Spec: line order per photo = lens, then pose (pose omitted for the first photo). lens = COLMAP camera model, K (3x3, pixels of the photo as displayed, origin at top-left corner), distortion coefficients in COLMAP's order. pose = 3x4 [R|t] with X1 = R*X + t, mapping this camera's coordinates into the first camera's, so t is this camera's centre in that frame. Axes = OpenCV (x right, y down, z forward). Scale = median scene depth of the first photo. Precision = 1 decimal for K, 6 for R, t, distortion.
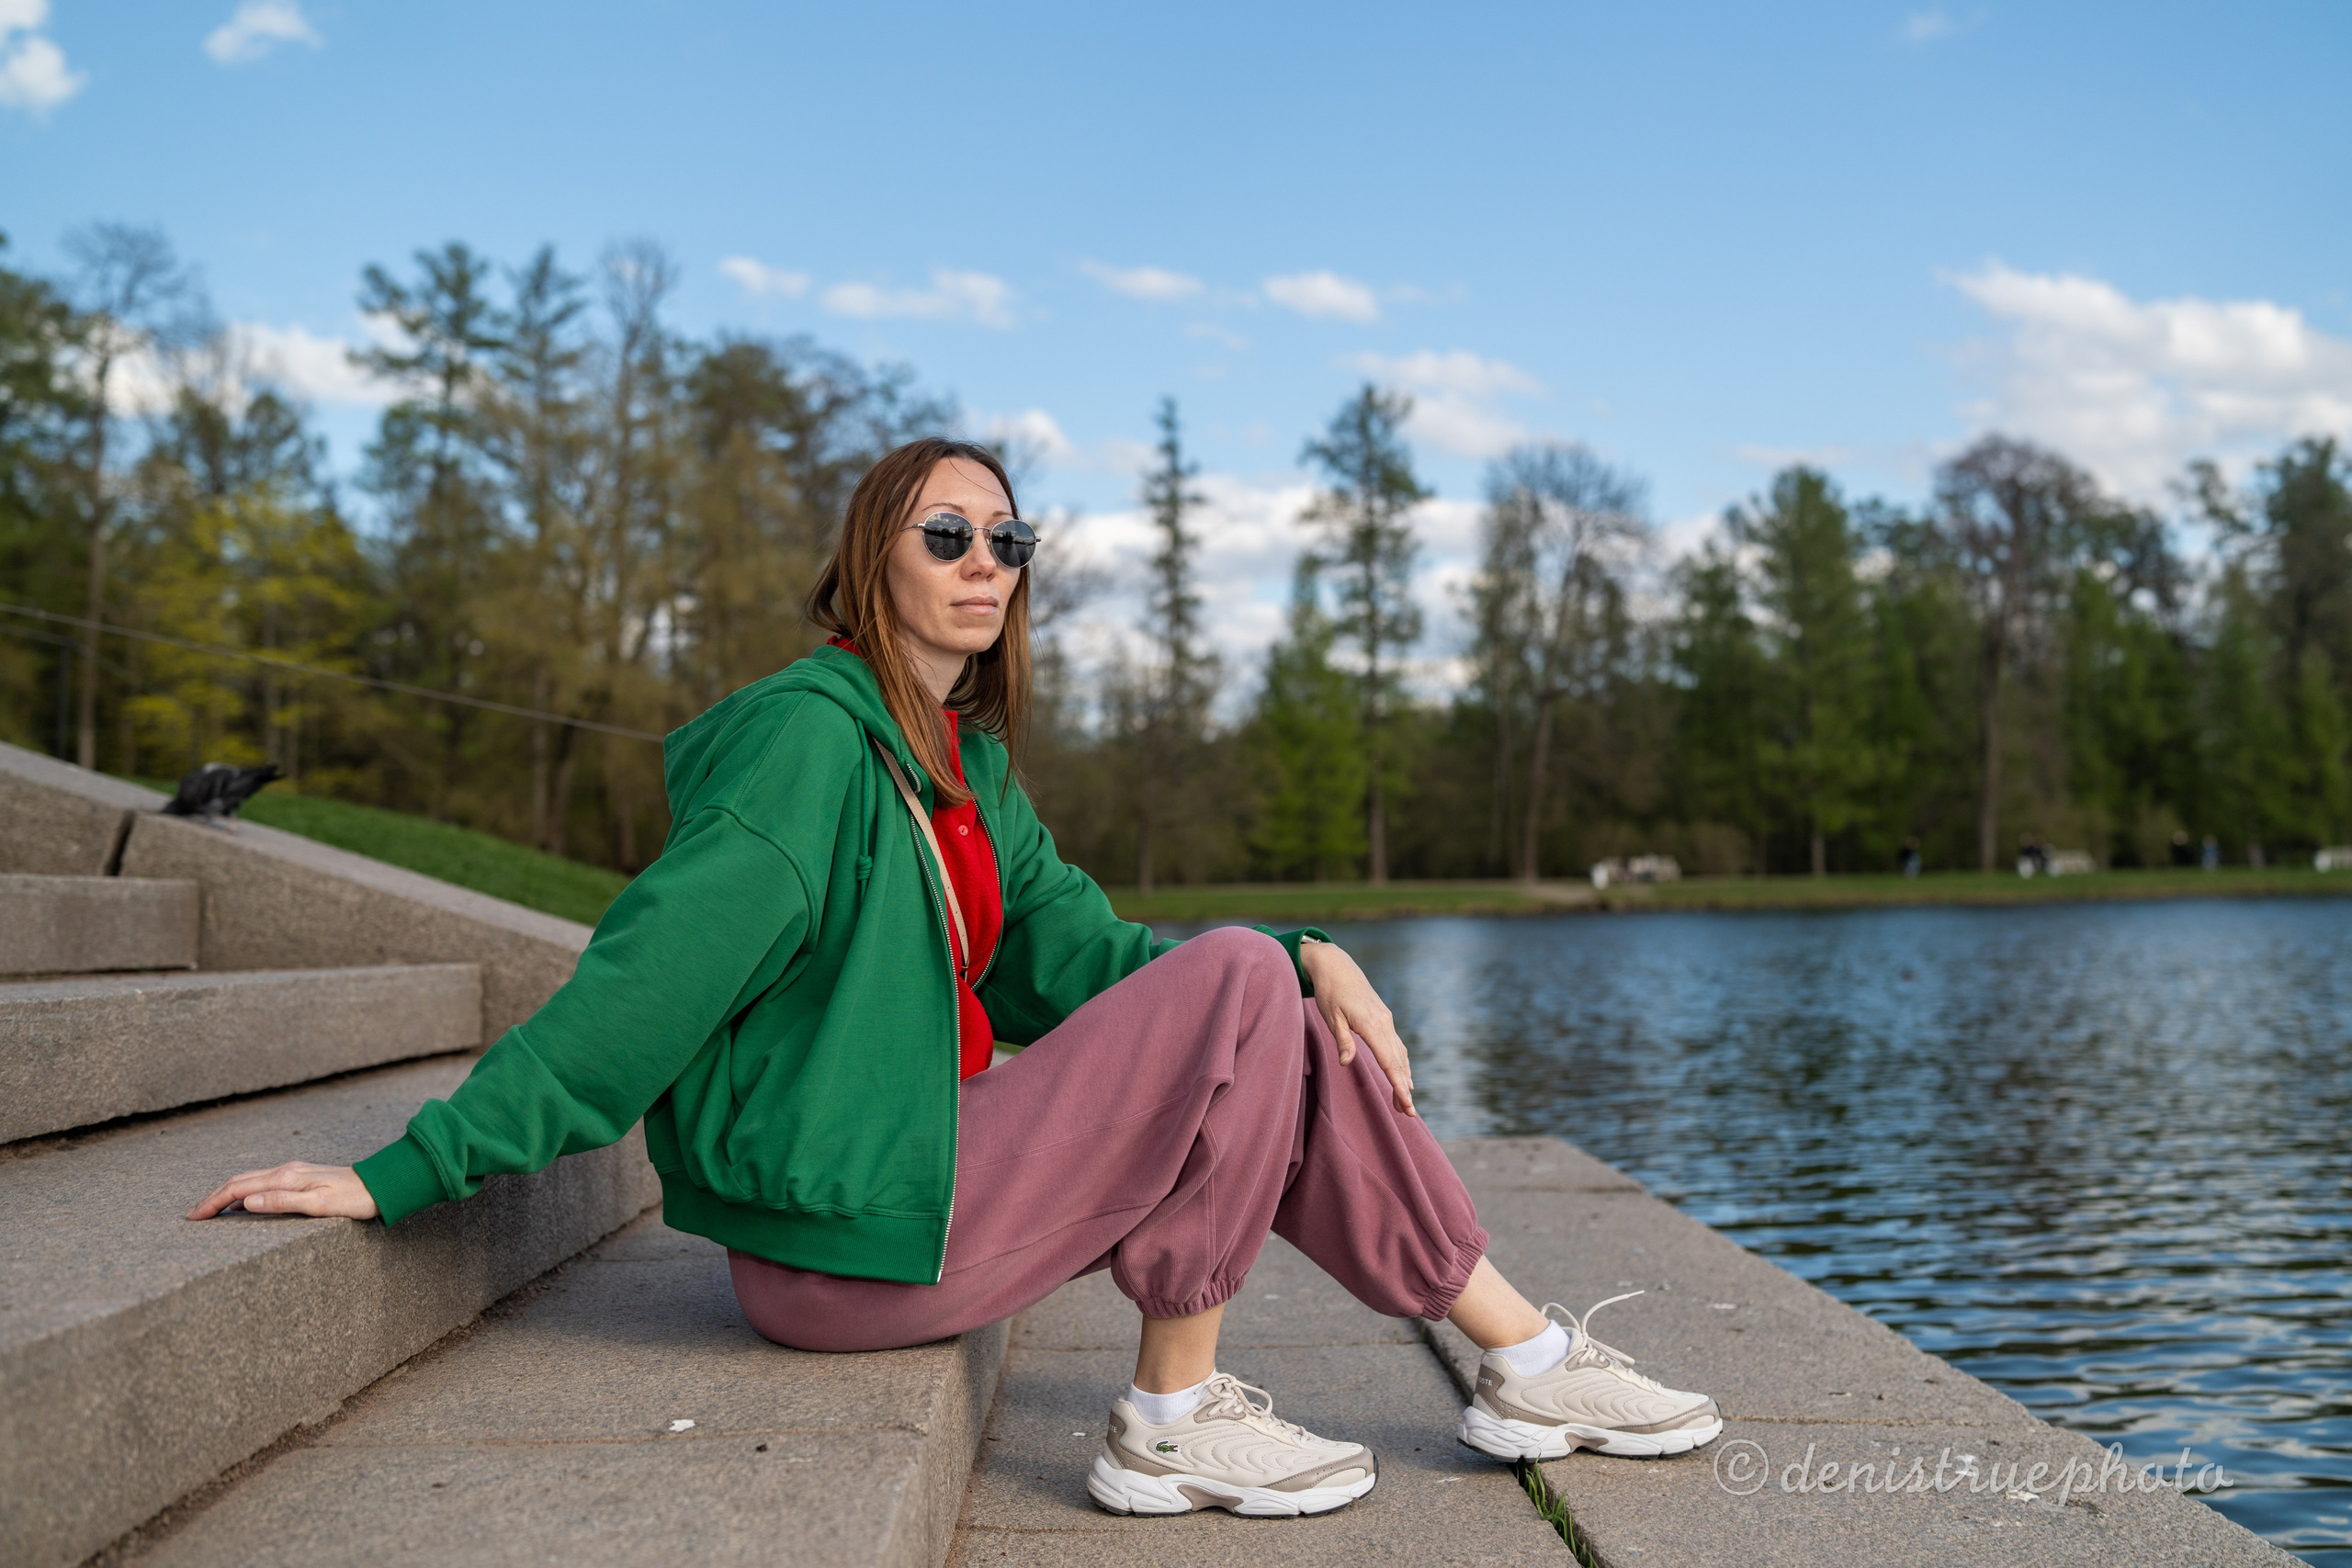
lens RADIAL K [[2337.4, 0, 1173.5], [0, 2337.4, 781.1], [0, 0, 1]] dist [-0.012986, 0.014312]
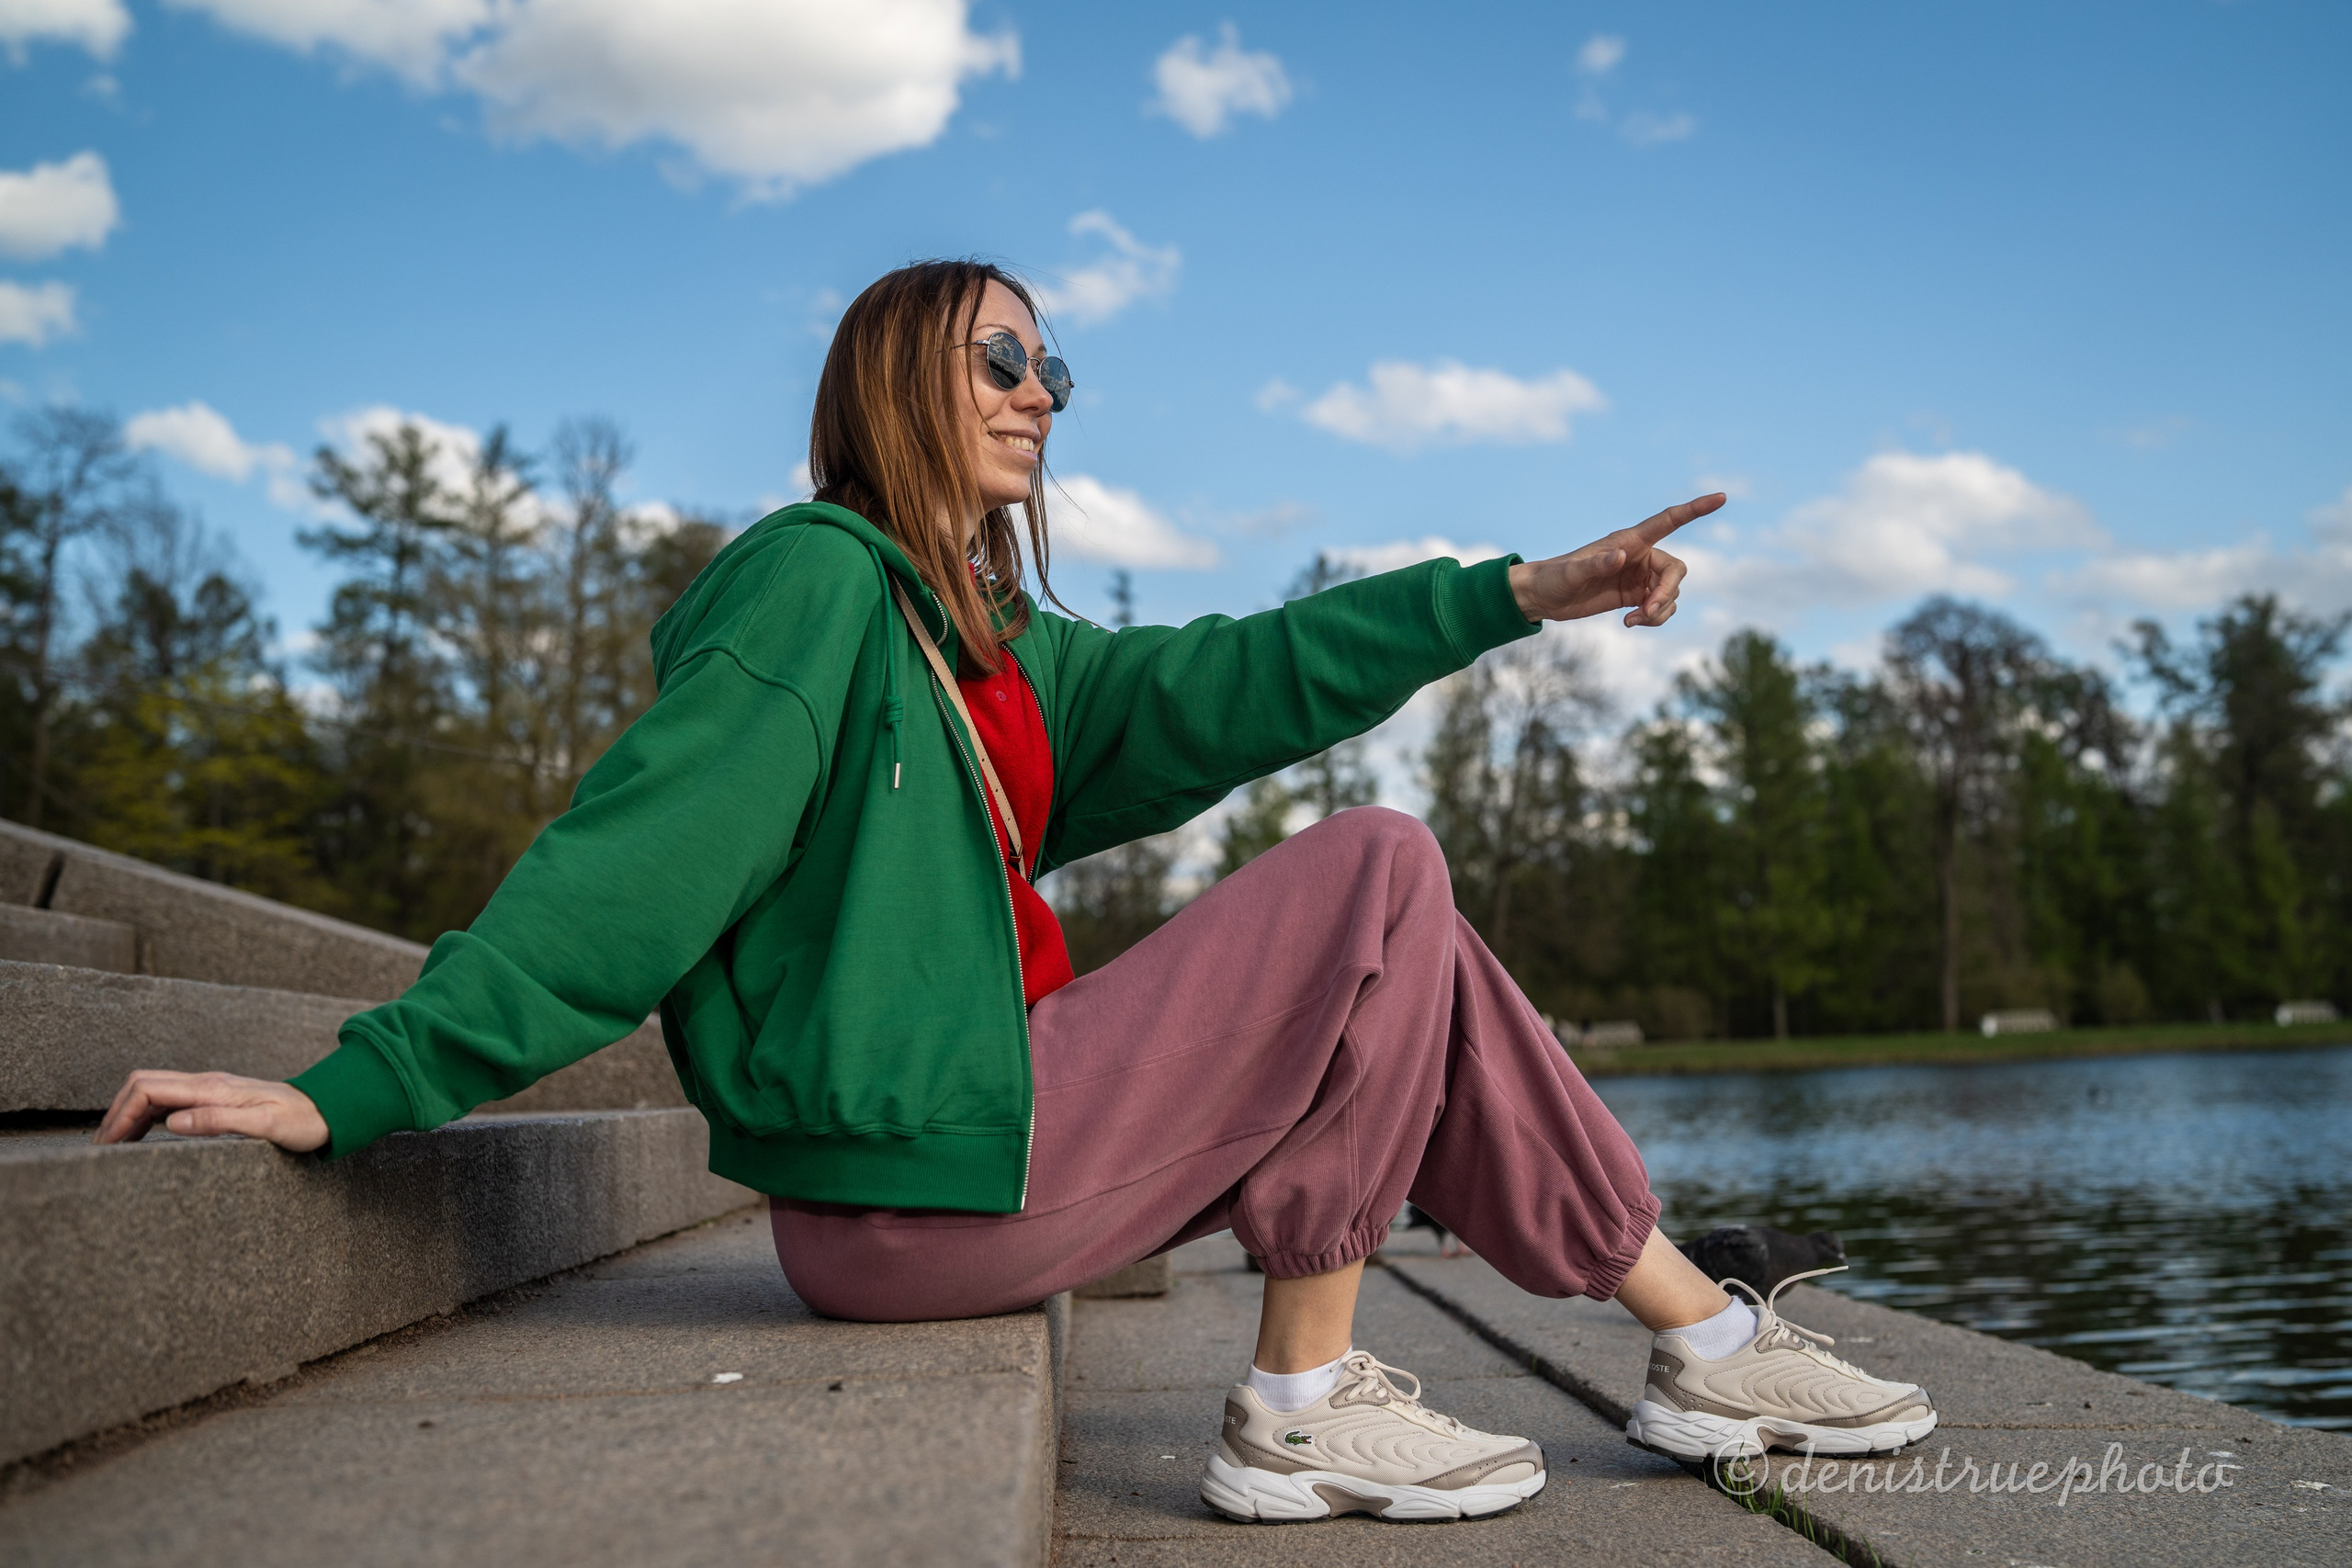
lens RADIAL K [[2334.7, 0, 1173.5], [0, 2334.7, 782.5], [0, 0, 1]] dist [-0.016829, 0.026488]
pose [[0.999690, -0.012548, 0.021496, -0.033847], [0.014178, 0.996896, -0.077447, 0.063900], [-0.020458, 0.077727, 0.996765, 0.086743]]
